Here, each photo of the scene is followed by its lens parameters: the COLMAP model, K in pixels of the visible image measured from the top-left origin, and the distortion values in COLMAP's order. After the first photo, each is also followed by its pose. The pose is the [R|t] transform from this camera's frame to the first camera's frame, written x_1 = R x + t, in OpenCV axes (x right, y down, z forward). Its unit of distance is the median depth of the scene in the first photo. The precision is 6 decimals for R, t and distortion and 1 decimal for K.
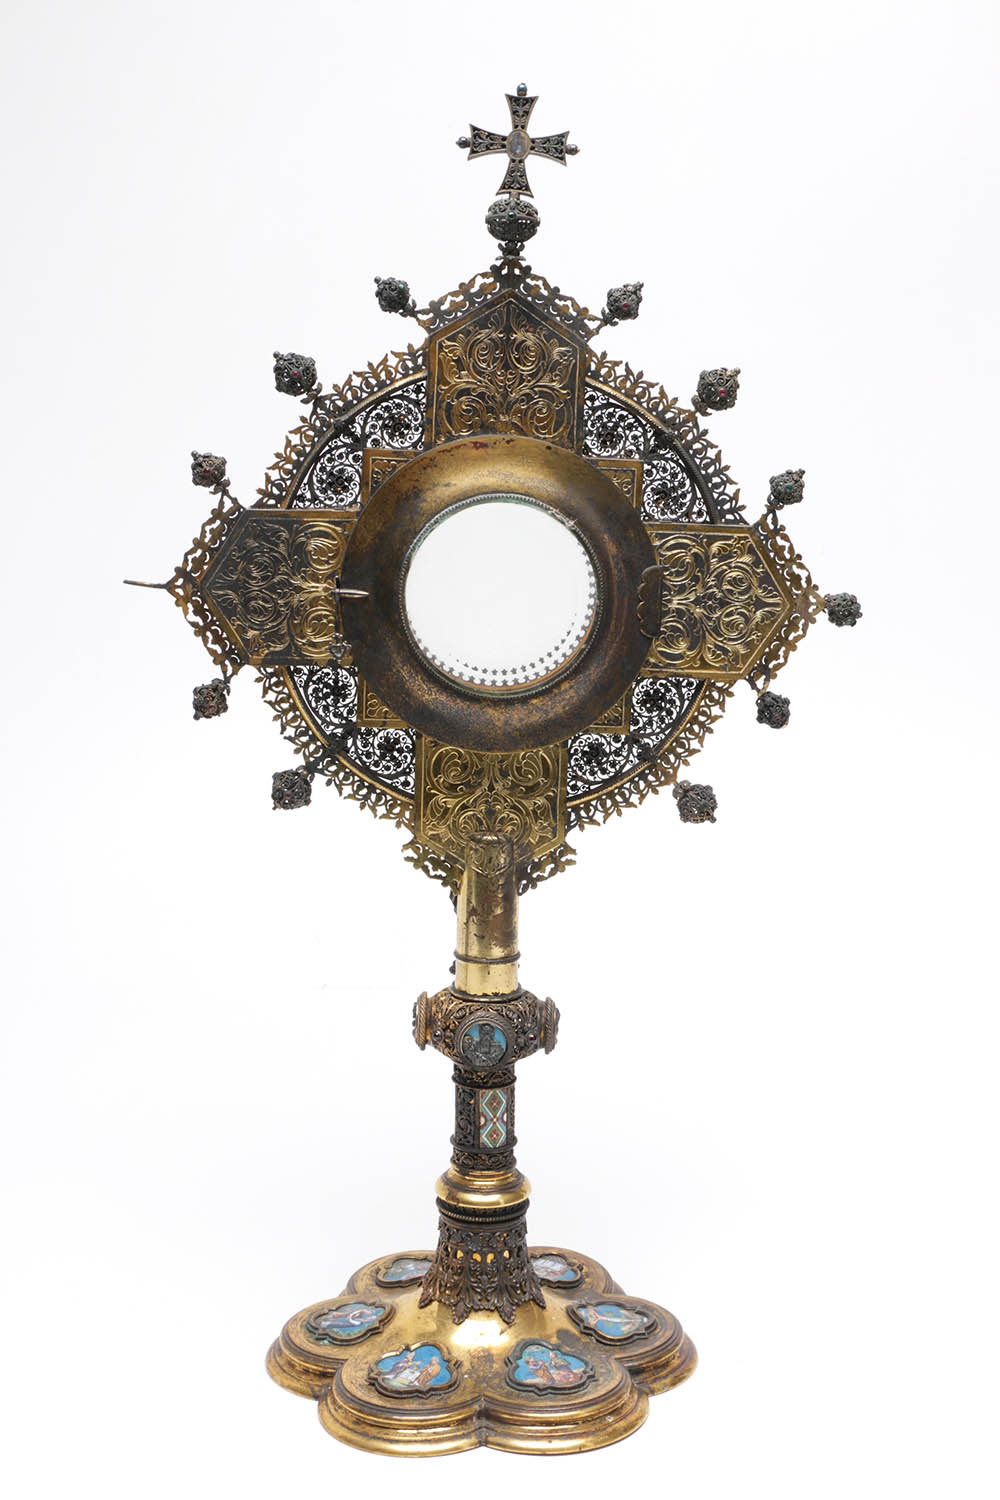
lens RADIAL K [[1917.7, 0, 475.6], [0, 1917.7, 760.5], [0, 0, 1]] dist [-0.018064, 0.000000]
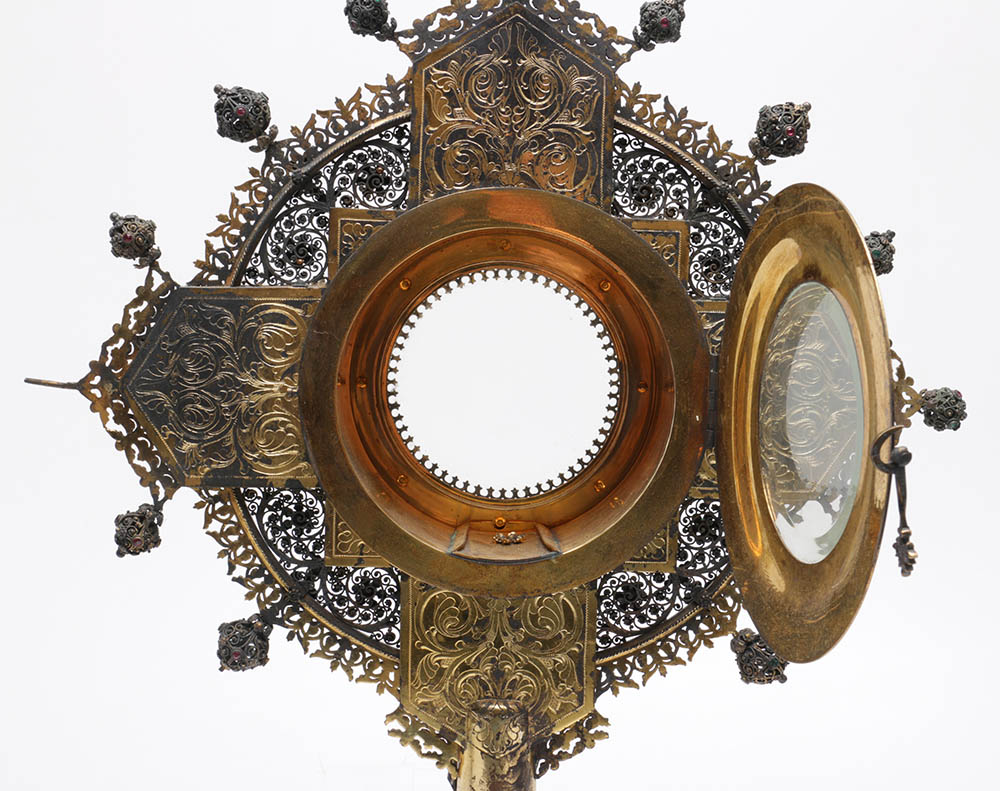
lens RADIAL K [[1421.4, 0, 497.7], [0, 1421.4, 413.9], [0, 0, 1]] dist [-0.020124, 0.000000]
pose [[0.999963, -0.008271, -0.002319, 0.009975], [0.008021, 0.995684, -0.092461, -0.024853], [0.003074, 0.092439, 0.995714, 0.423190]]
